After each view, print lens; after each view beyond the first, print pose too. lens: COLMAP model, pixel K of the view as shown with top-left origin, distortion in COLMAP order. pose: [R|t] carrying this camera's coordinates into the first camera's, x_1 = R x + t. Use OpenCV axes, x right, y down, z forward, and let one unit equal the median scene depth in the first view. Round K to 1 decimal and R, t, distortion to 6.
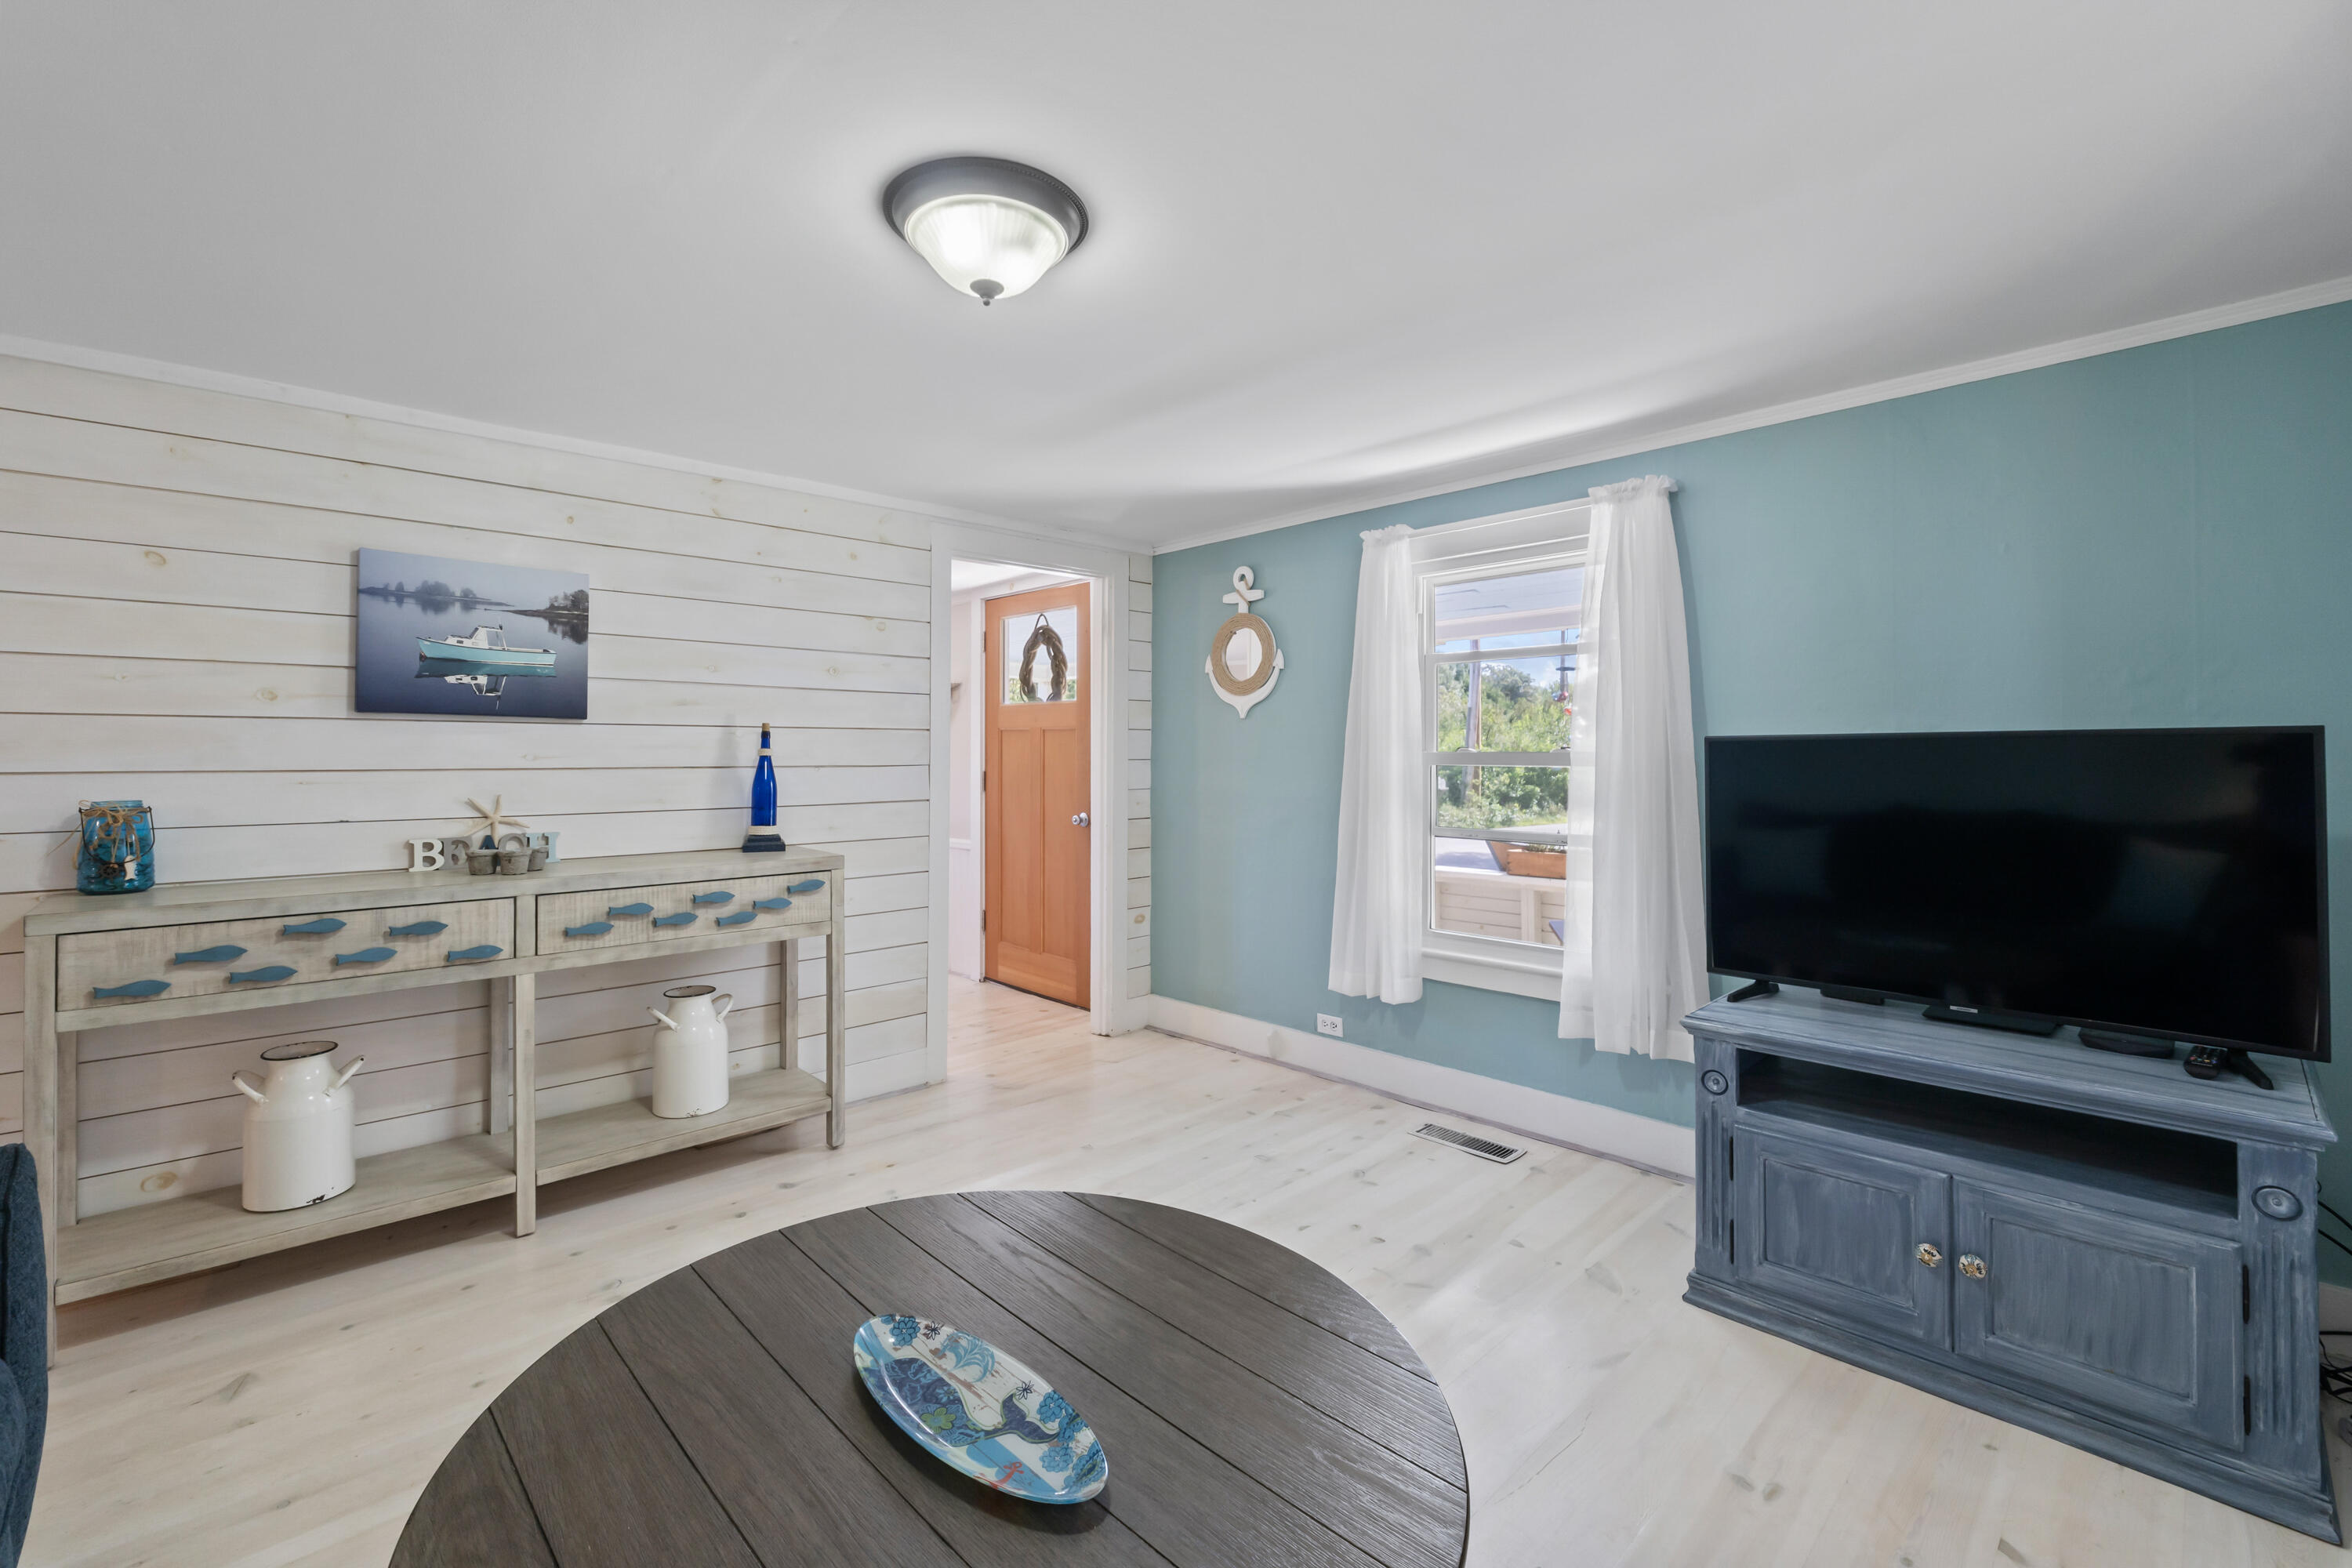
lens RADIAL K [[1014.2, 0, 1197.3], [0, 1014.2, 751.8], [0, 0, 1]] dist [-0.009558, 0.000534]
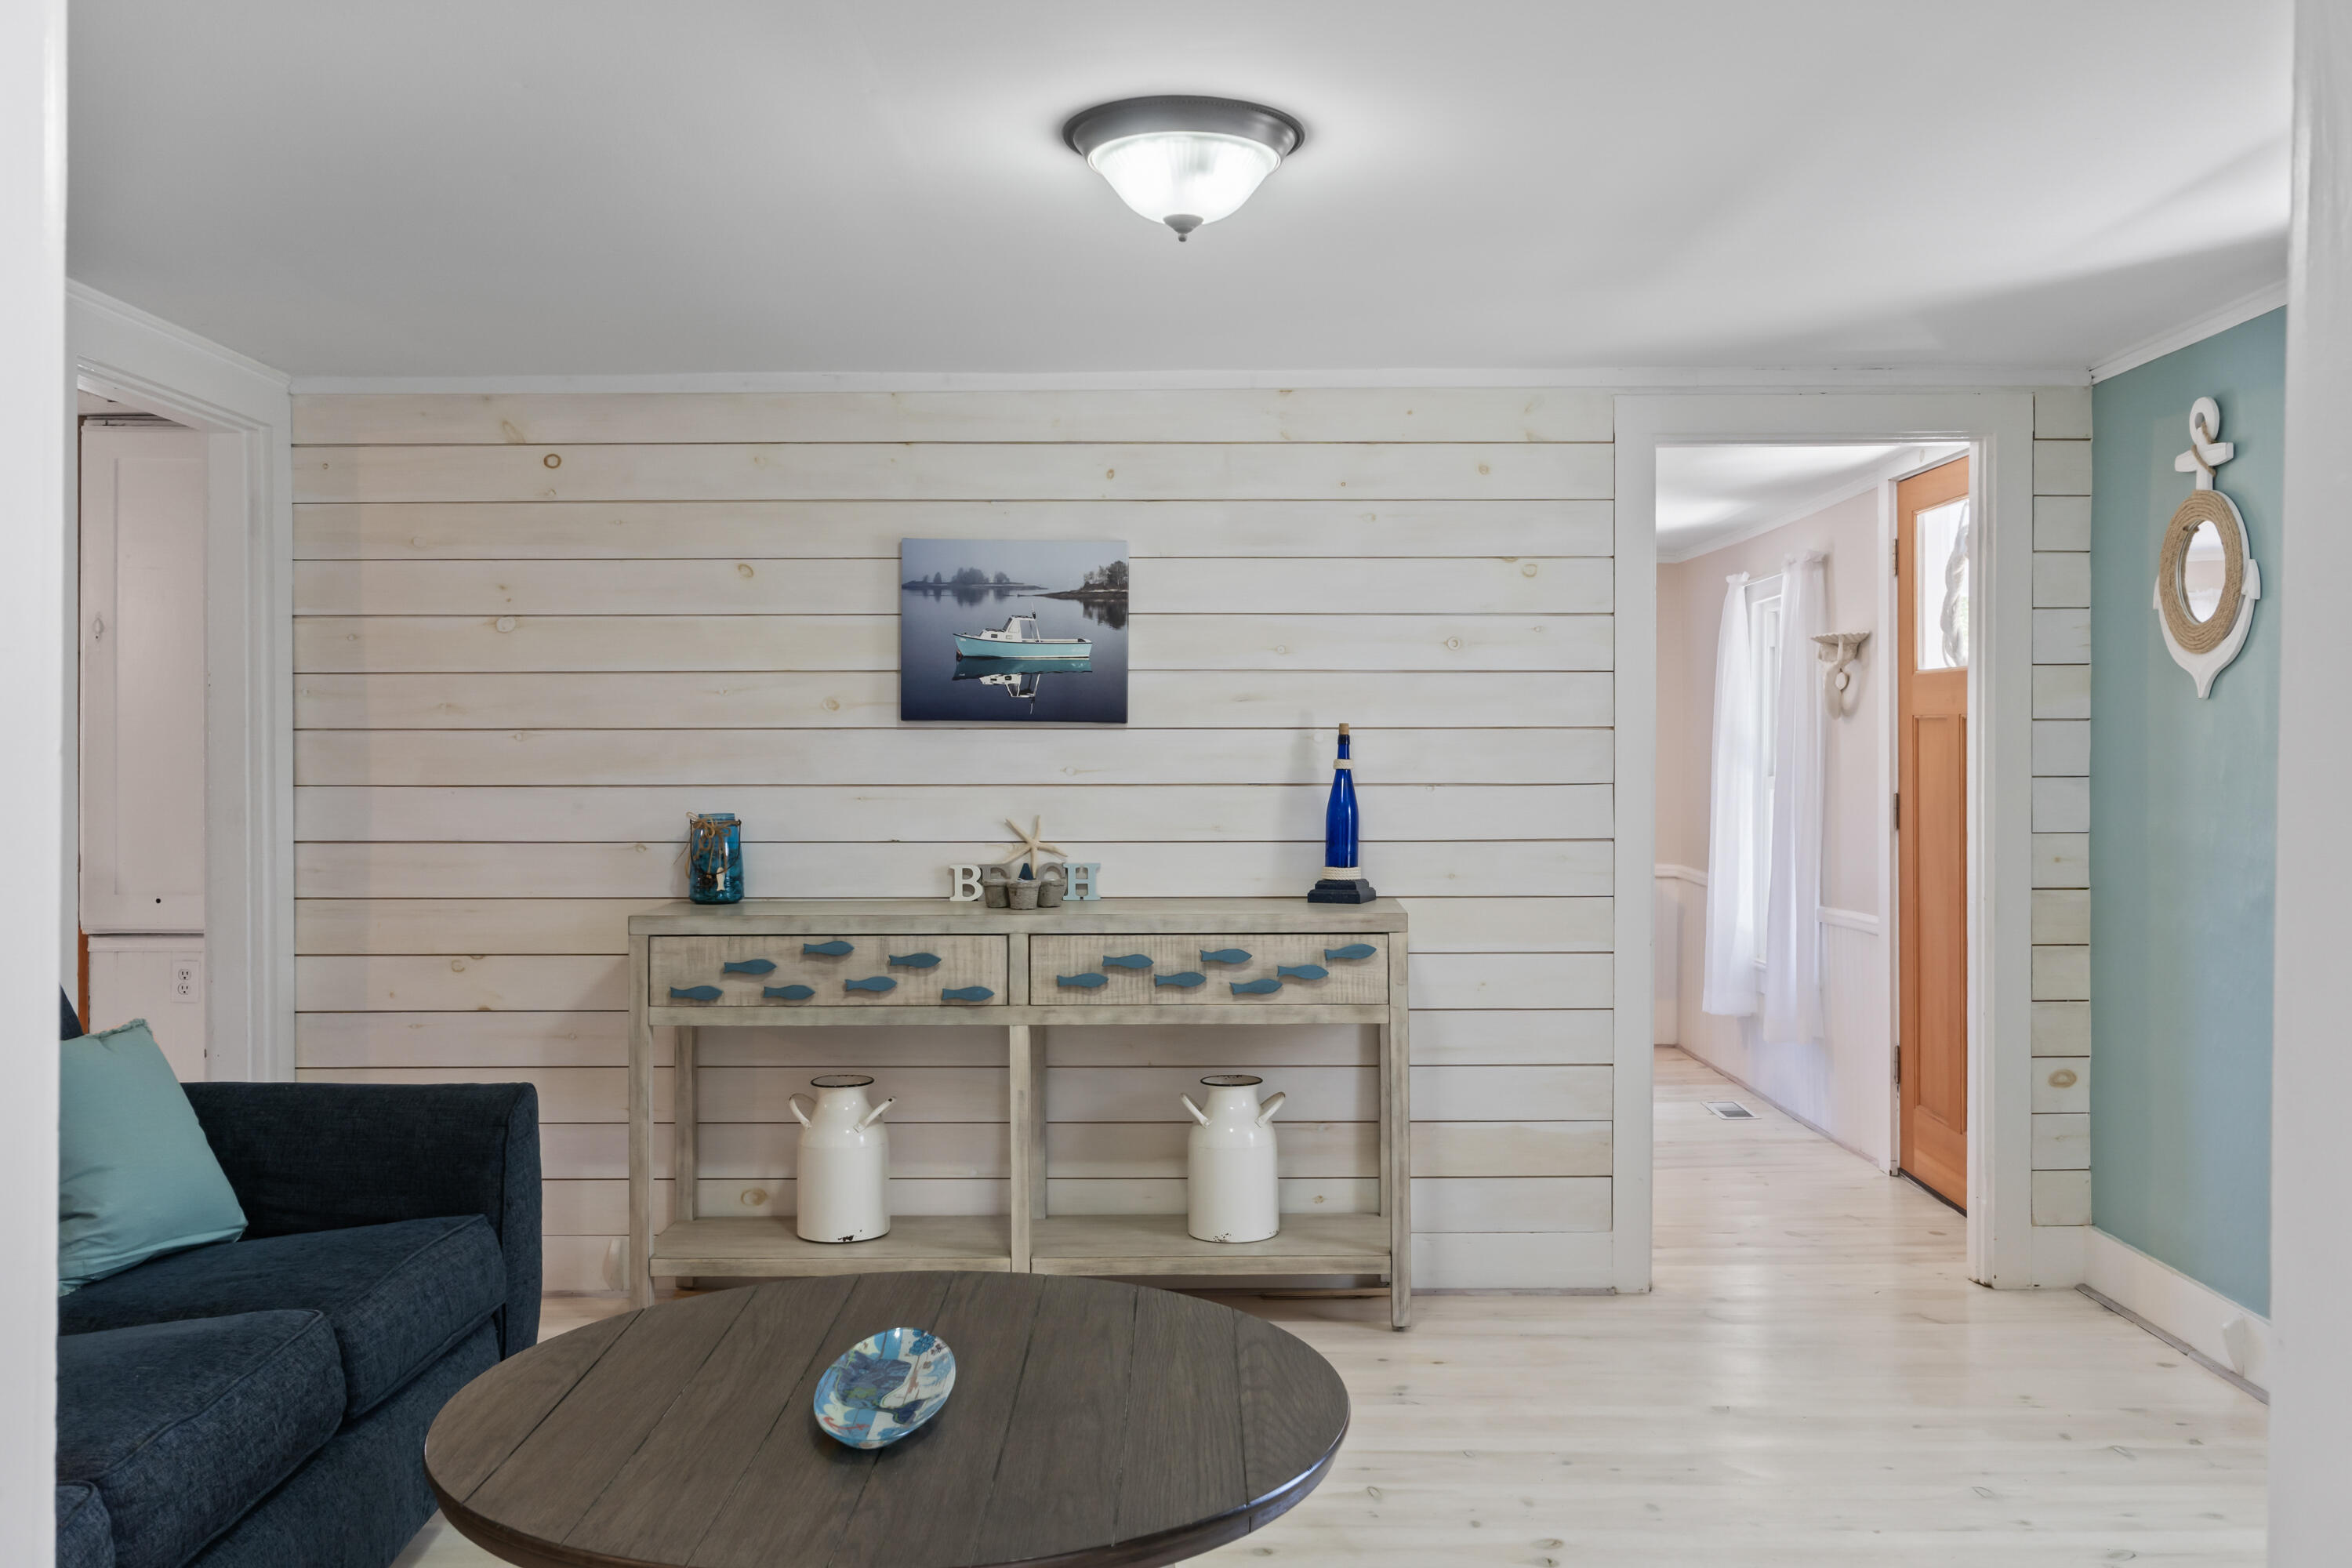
lens RADIAL K [[2027.1, 0, 1175.2], [0, 2027.1, 773.7], [0, 0, 1]] dist [0.005500, 0.000497]
pose [[0.717816, 0.008279, -0.696183, 0.533963], [0.001943, 0.999902, 0.013895, -0.014480], [0.696230, -0.011327, 0.717730, -0.119079]]
